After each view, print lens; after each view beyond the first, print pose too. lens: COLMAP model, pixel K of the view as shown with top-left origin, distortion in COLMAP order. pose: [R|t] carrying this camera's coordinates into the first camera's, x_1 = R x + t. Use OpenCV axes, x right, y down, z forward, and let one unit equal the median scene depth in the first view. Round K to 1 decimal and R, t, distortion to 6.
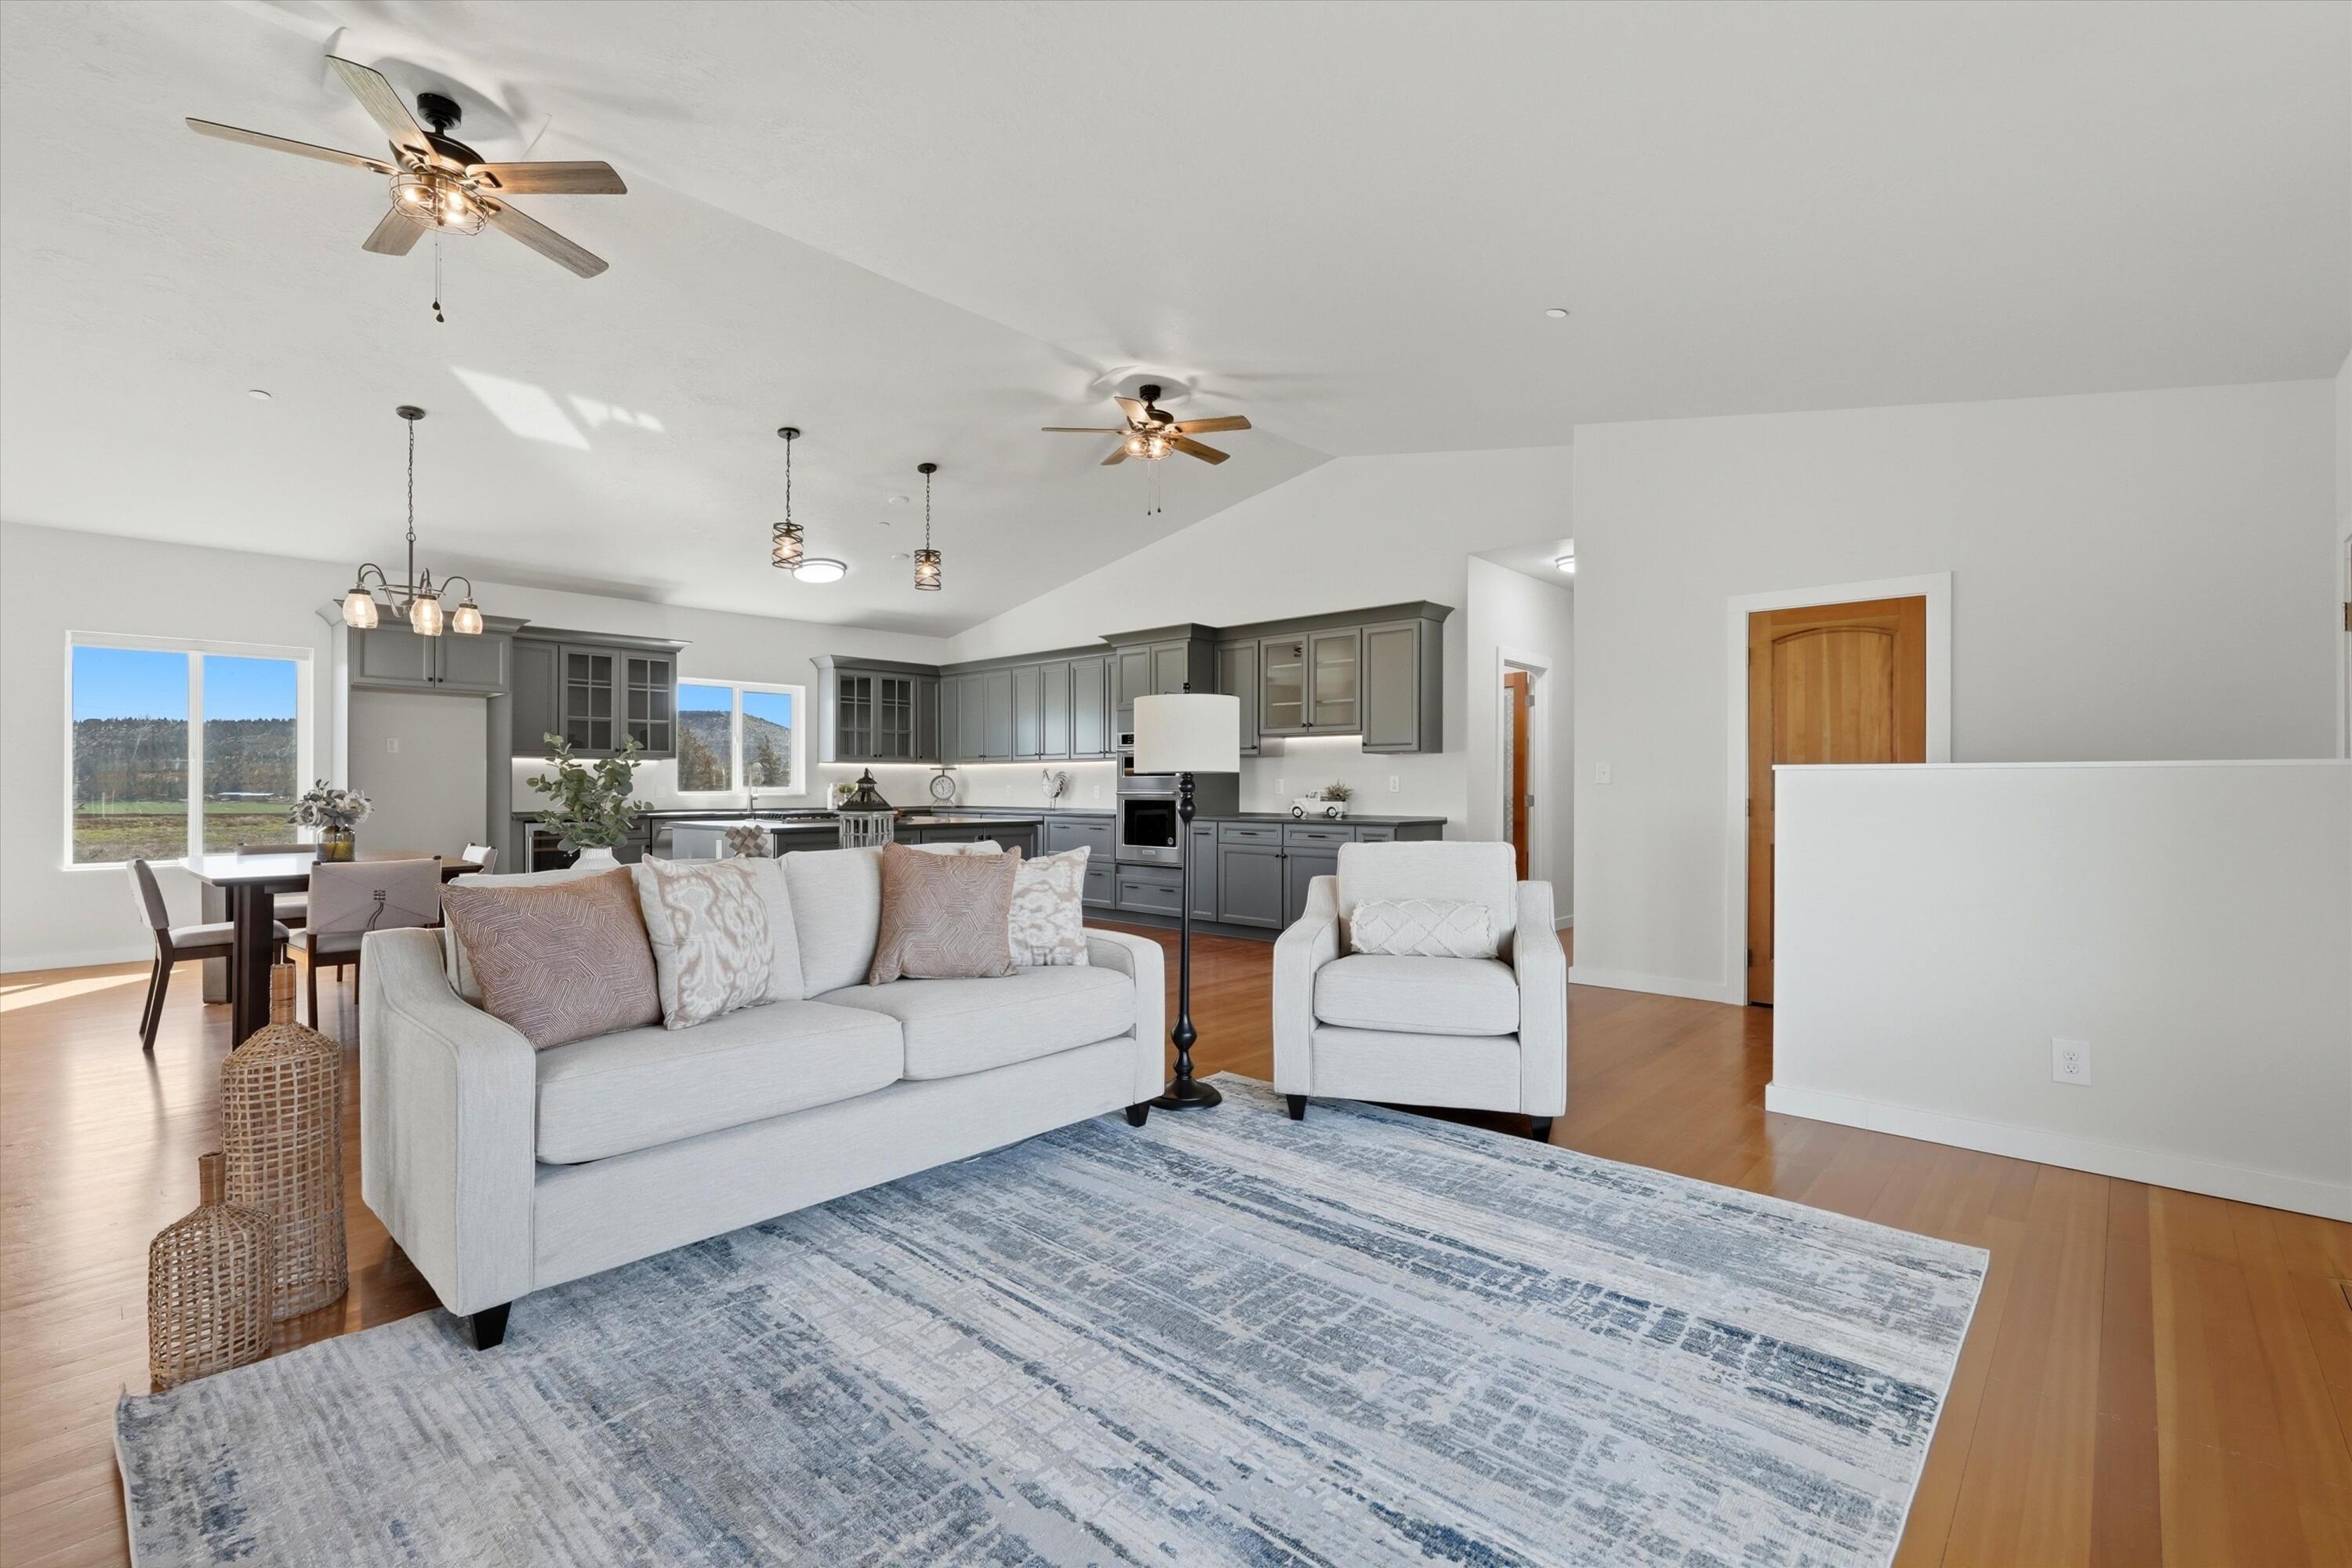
lens RADIAL K [[1033.4, 0, 1175.9], [0, 1033.4, 788.9], [0, 0, 1]] dist [-0.011981, 0.000637]
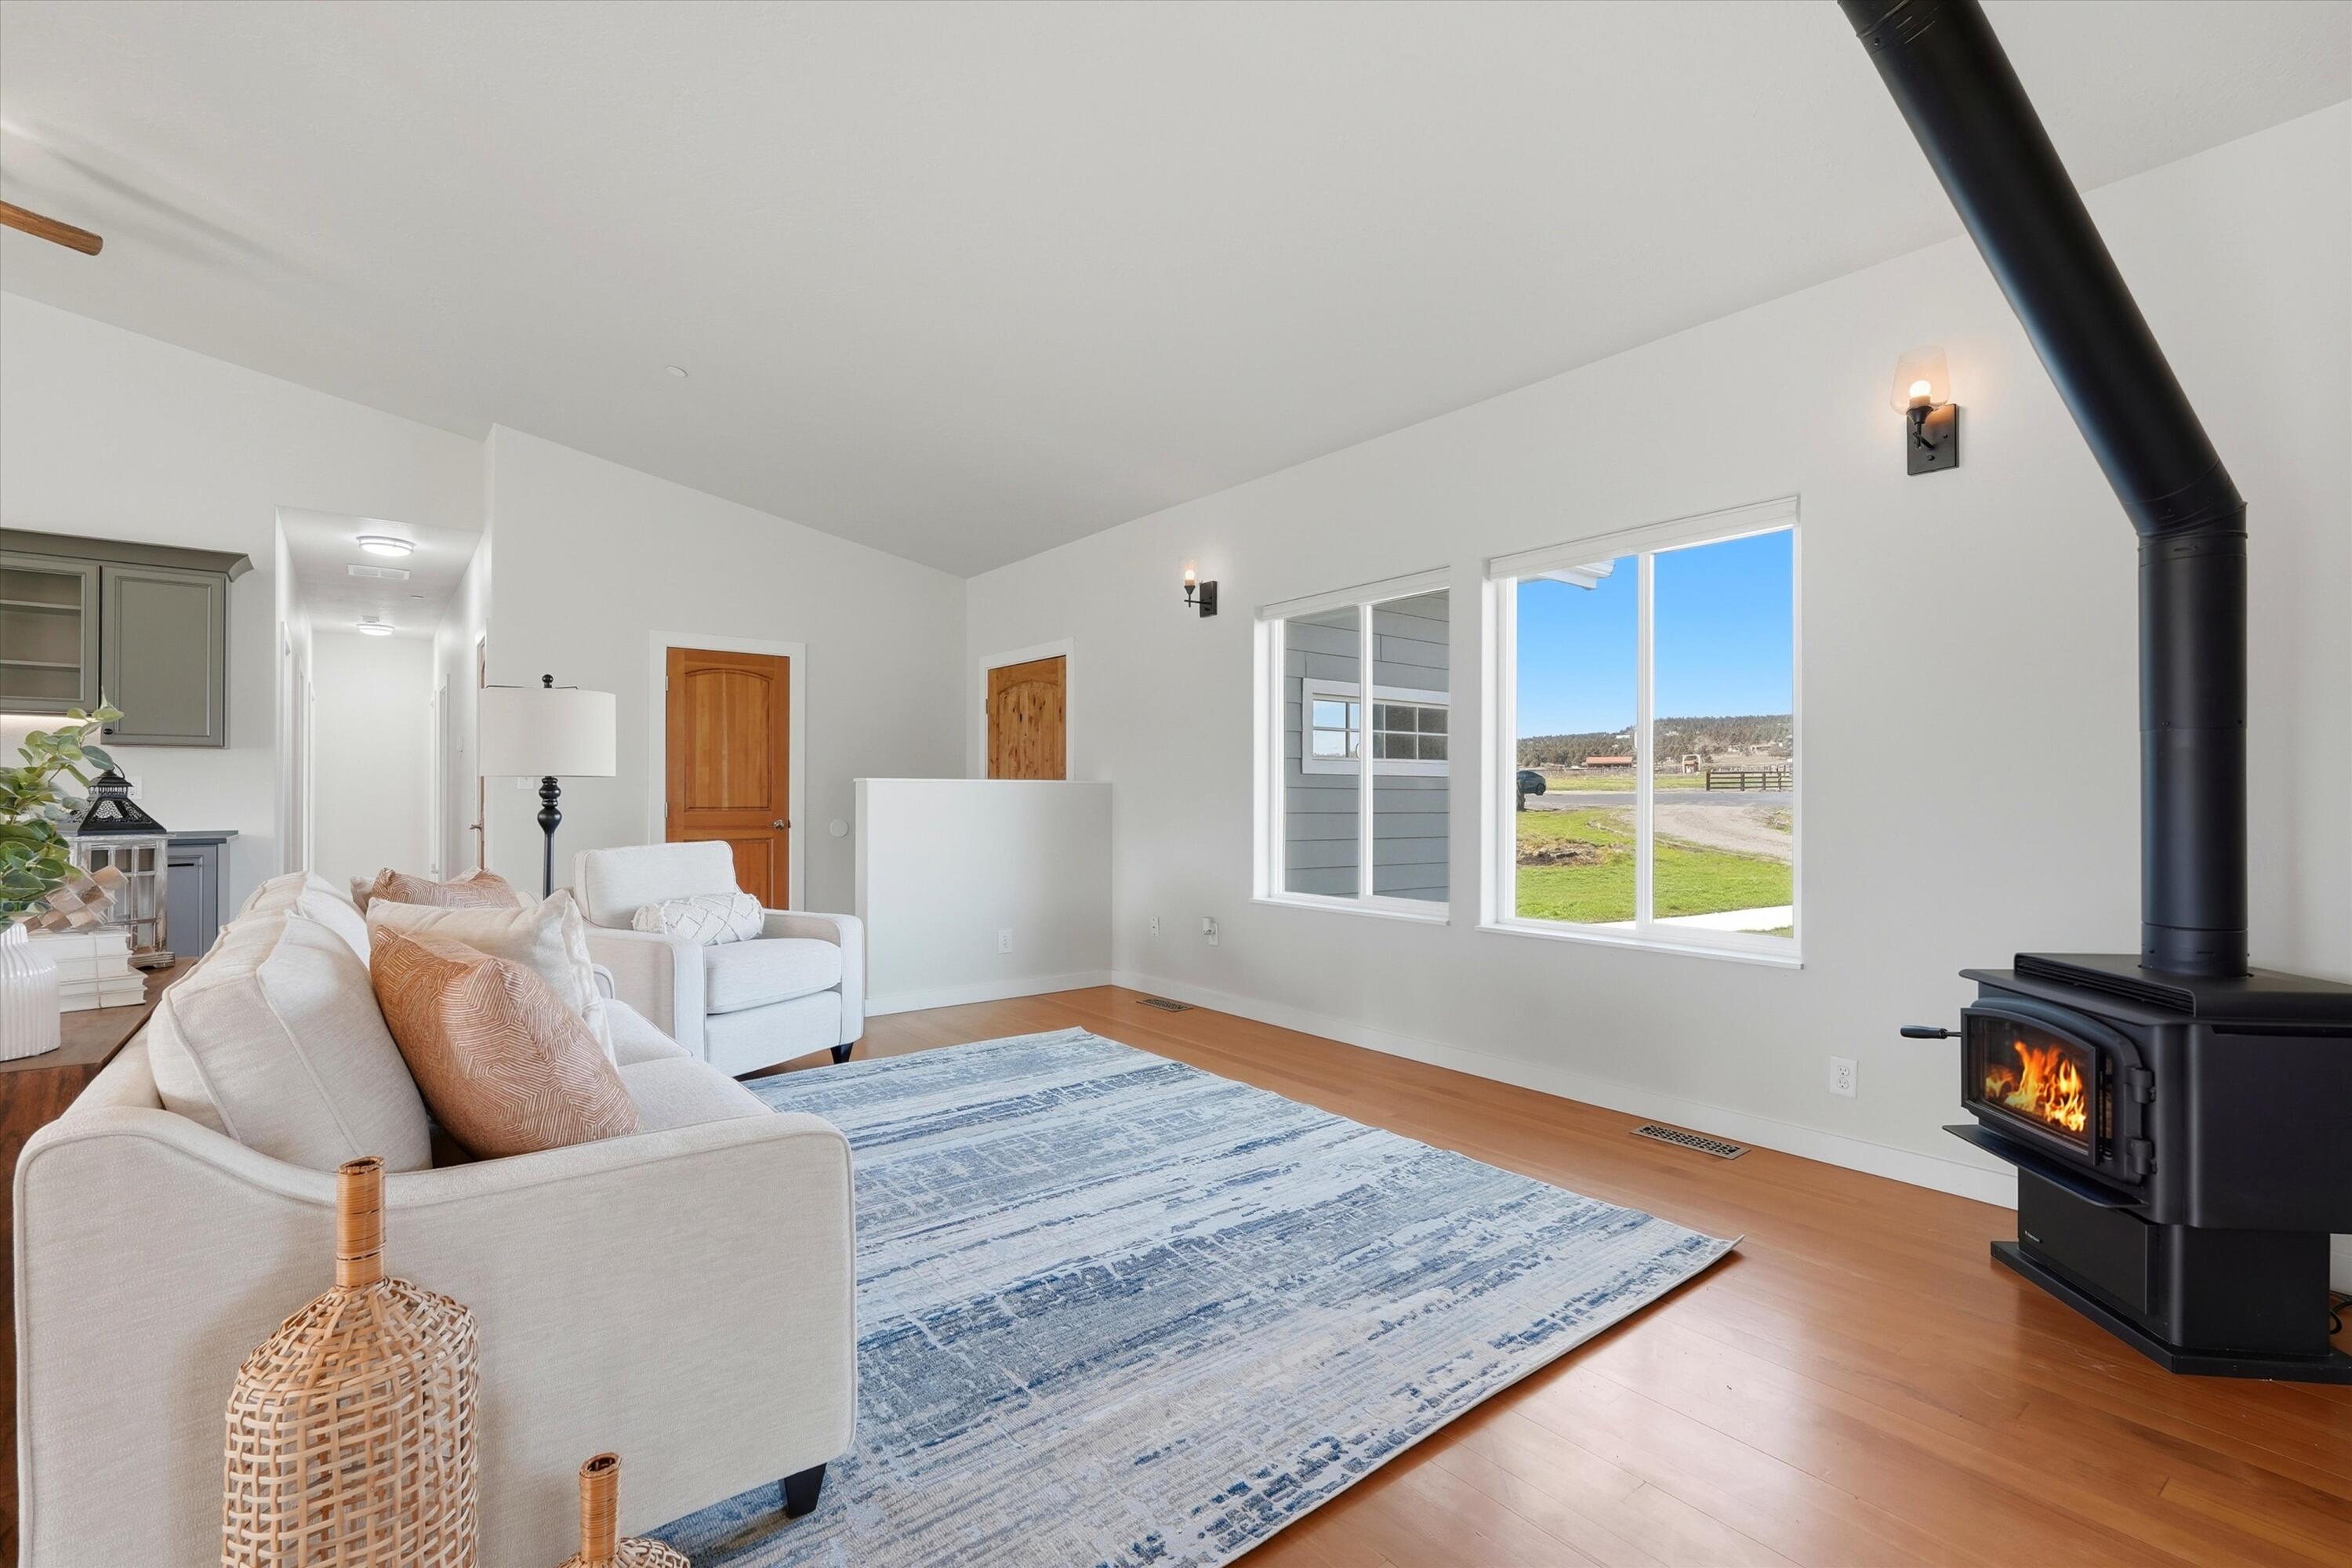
lens RADIAL K [[1033.4, 0, 1175.9], [0, 1033.4, 788.9], [0, 0, 1]] dist [-0.011981, 0.000637]
pose [[0.162118, 0.004696, 0.986760, -0.399947], [-0.000444, 0.999989, -0.004686, -0.000637], [-0.986771, 0.000321, 0.162118, 0.169288]]
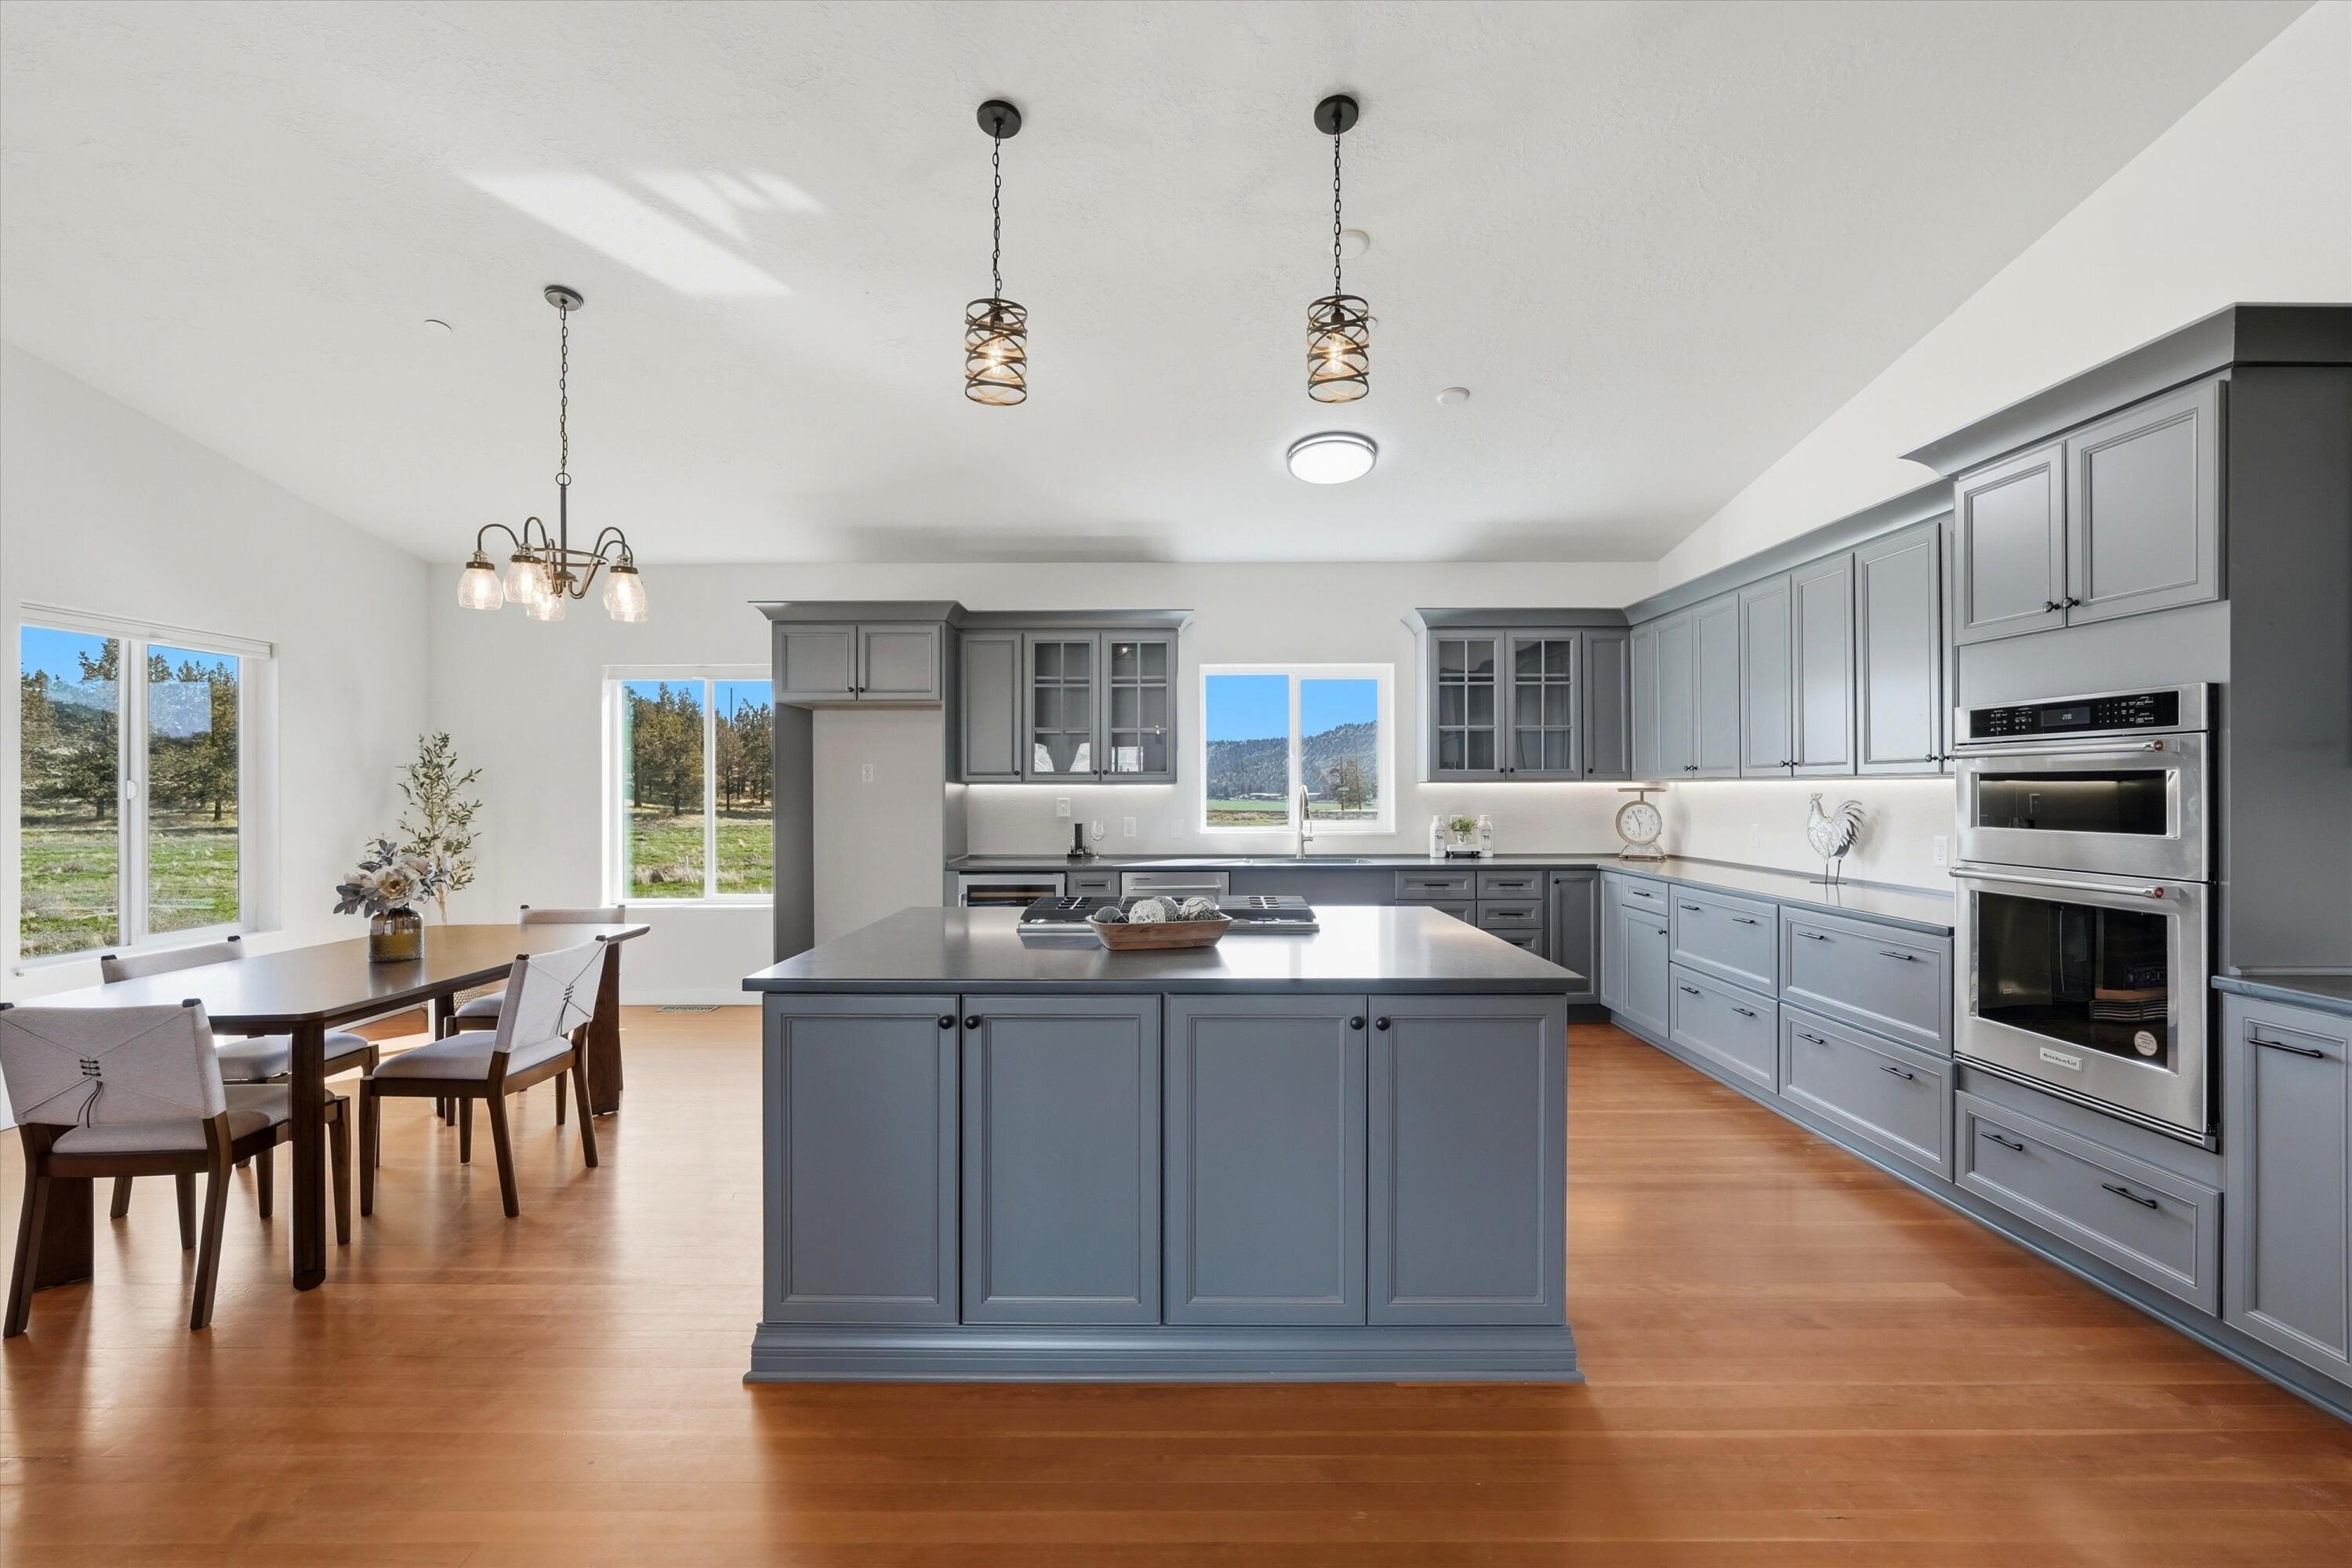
lens RADIAL K [[1033.4, 0, 1175.9], [0, 1033.4, 788.9], [0, 0, 1]] dist [-0.011981, 0.000637]
pose [[0.677808, -0.001713, -0.735237, 0.026971], [0.001143, 0.999999, -0.001276, -0.030001], [0.735238, 0.000025, 0.677809, 0.664876]]
